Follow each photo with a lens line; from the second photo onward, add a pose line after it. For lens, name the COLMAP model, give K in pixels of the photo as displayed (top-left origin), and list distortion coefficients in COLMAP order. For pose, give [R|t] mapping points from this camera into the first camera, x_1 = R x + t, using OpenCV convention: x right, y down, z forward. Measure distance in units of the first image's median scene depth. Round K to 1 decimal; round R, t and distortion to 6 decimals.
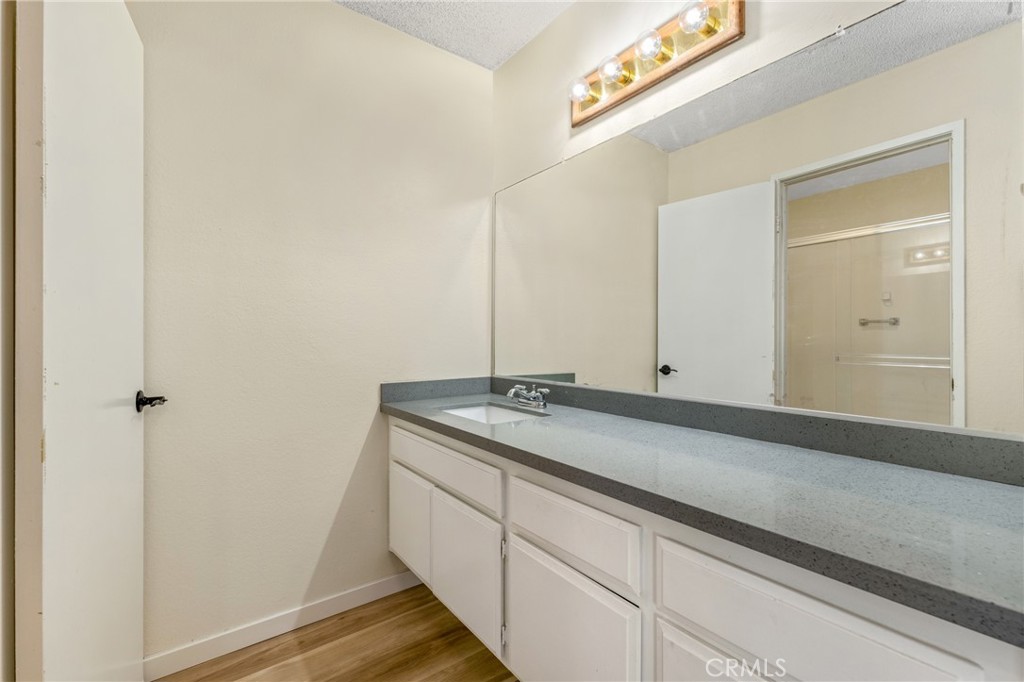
lens RADIAL K [[431.3, 0, 512.0], [0, 431.3, 341.0], [0, 0, 1]] dist [0.000806, -0.000016]
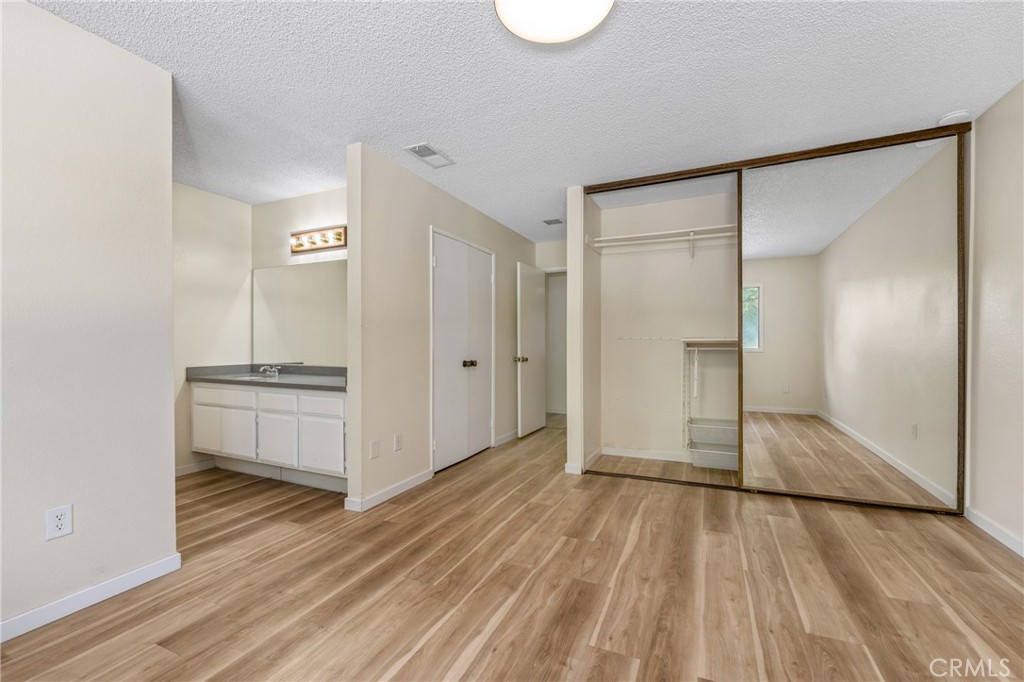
lens RADIAL K [[431.3, 0, 512.0], [0, 431.3, 341.0], [0, 0, 1]] dist [0.000806, -0.000016]
pose [[0.878278, -0.002137, 0.478146, 0.065336], [0.004863, 0.999978, -0.004463, -0.005771], [-0.478126, 0.006245, 0.878269, -1.488243]]
